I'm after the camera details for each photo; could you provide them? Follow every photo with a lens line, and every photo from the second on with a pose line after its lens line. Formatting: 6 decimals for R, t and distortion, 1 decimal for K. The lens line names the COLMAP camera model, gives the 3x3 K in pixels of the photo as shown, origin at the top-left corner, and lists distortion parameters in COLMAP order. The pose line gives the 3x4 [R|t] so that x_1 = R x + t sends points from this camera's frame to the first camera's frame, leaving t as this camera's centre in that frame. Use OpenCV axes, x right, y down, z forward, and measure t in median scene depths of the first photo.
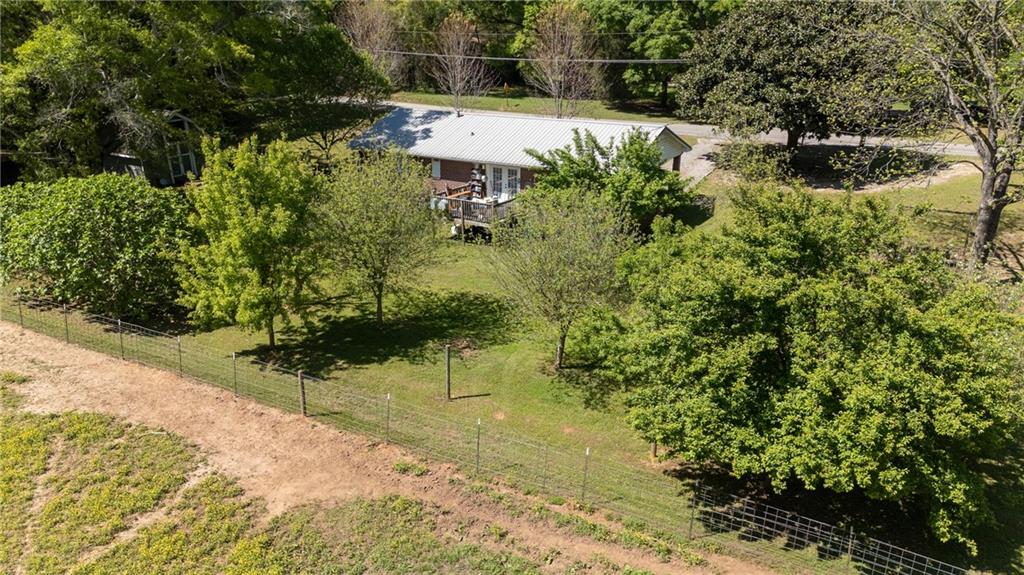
lens RADIAL K [[769.4, 0, 511.5], [0, 769.4, 275.1], [0, 0, 1]] dist [0.074760, -0.076560]
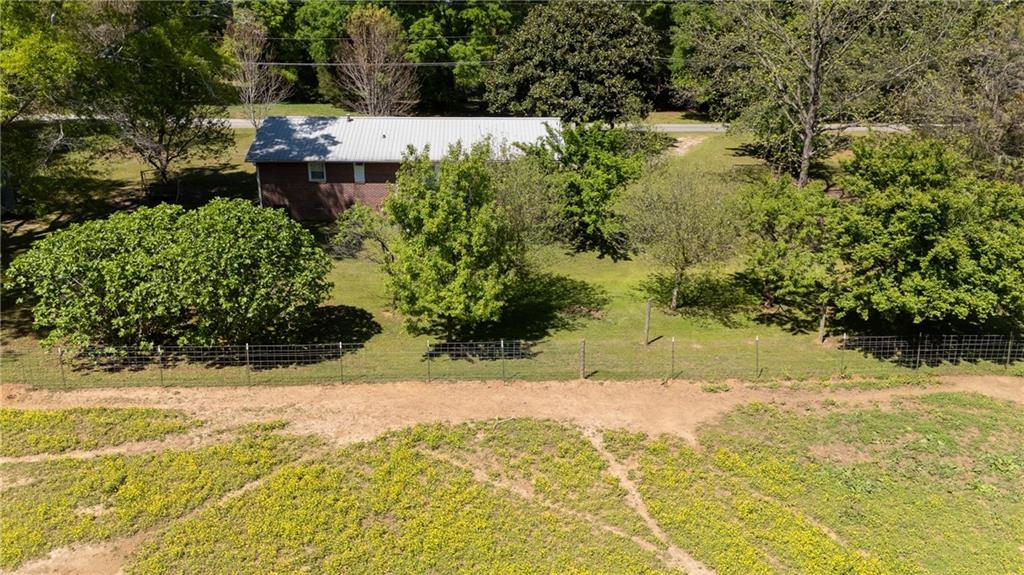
lens RADIAL K [[769.4, 0, 511.5], [0, 769.4, 275.1], [0, 0, 1]] dist [0.074760, -0.076560]
pose [[0.817437, -0.168996, 0.550670, -0.503447], [0.170707, 0.984122, 0.048613, -0.021570], [-0.550142, 0.054265, 0.833306, 0.056665]]
